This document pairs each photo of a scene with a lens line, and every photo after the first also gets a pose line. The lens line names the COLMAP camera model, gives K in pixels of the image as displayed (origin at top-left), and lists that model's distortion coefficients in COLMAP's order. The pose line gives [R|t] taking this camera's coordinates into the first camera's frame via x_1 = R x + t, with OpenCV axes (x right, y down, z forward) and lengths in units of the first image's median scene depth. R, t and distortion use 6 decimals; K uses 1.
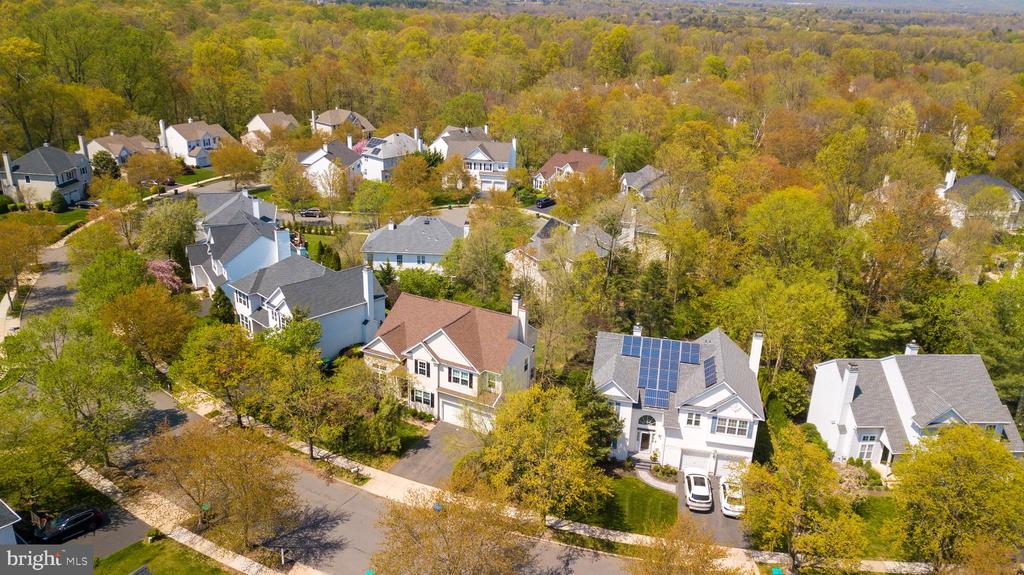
lens RADIAL K [[799.3, 0, 511.2], [0, 799.3, 256.8], [0, 0, 1]] dist [0.016565, -0.000007]
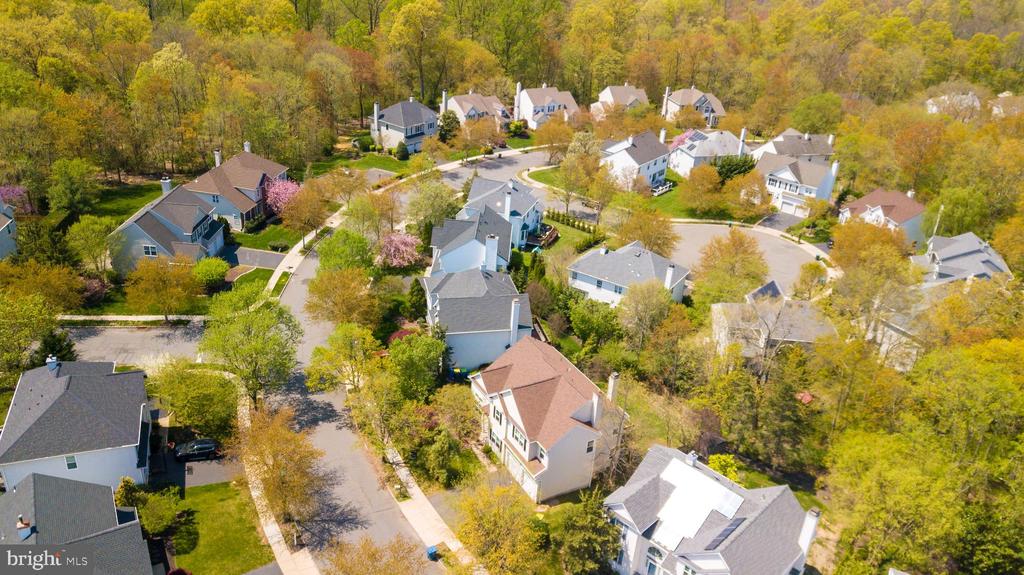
lens RADIAL K [[803.6, 0, 511.6], [0, 803.6, 251.3], [0, 0, 1]] dist [0.019598, -0.000879]
pose [[0.844390, 0.244627, -0.476616, 0.360433], [-0.208409, 0.969575, 0.128416, -0.215204], [0.493529, -0.009103, 0.869682, 0.061353]]
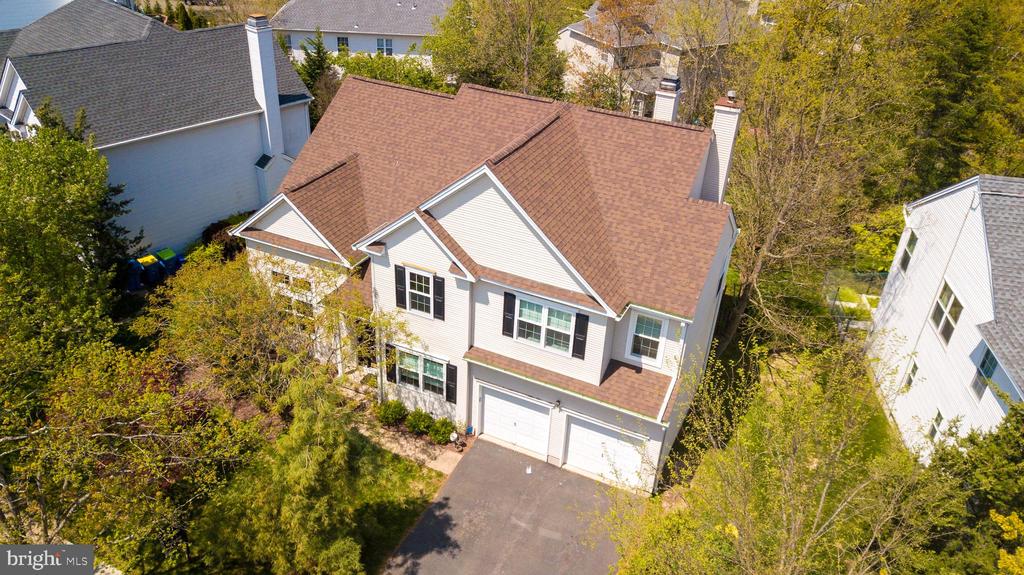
lens RADIAL K [[796.4, 0, 508.3], [0, 796.4, 290.3], [0, 0, 1]] dist [0.046152, -0.098697]
pose [[0.998674, -0.010139, 0.050468, -0.089162], [-0.000863, 0.976973, 0.213359, 0.067860], [-0.051469, -0.213120, 0.975669, 0.666063]]
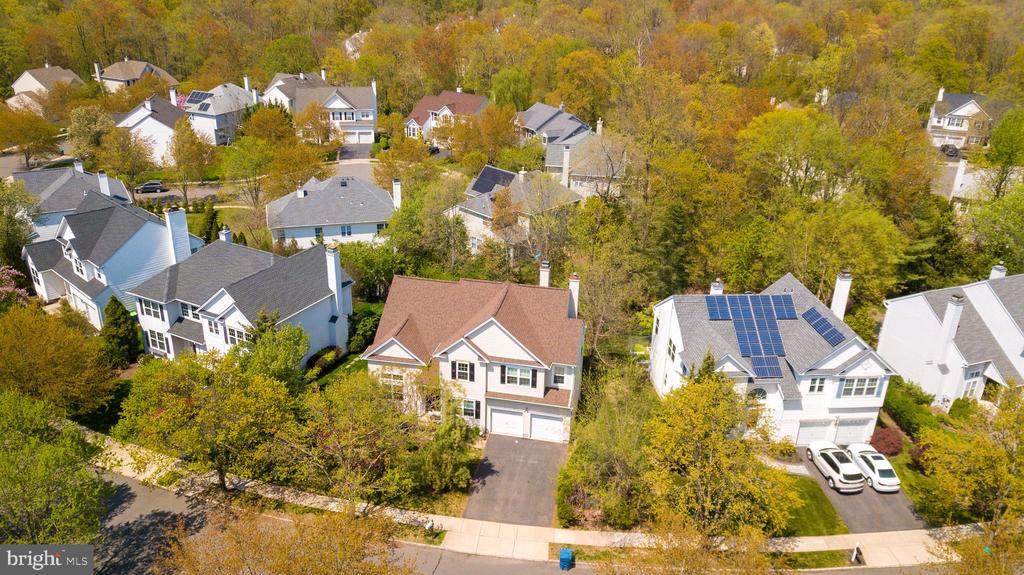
lens RADIAL K [[807.2, 0, 513.9], [0, 807.2, 260.7], [0, 0, 1]] dist [0.005742, 0.008165]
pose [[0.956828, -0.114112, 0.267318, -0.251736], [0.096479, 0.992255, 0.078239, -0.020536], [-0.274176, -0.049071, 0.960427, 0.244374]]
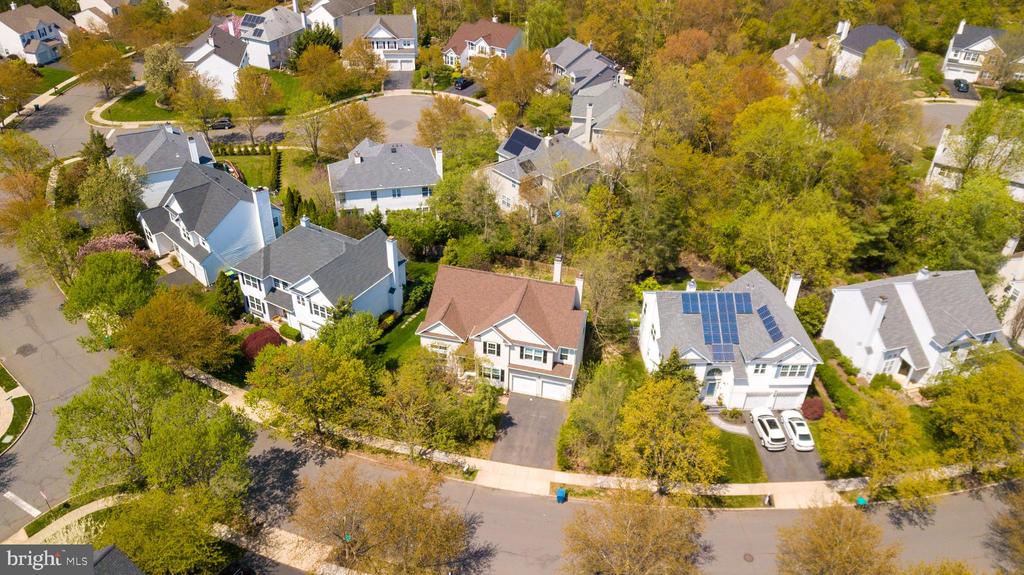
lens RADIAL K [[815.9, 0, 512.6], [0, 815.9, 257.9], [0, 0, 1]] dist [0.015109, -0.003772]
pose [[0.969902, -0.132471, 0.204305, -0.274268], [0.080378, 0.966209, 0.244908, -0.217542], [-0.229845, -0.221115, 0.947776, 0.037459]]
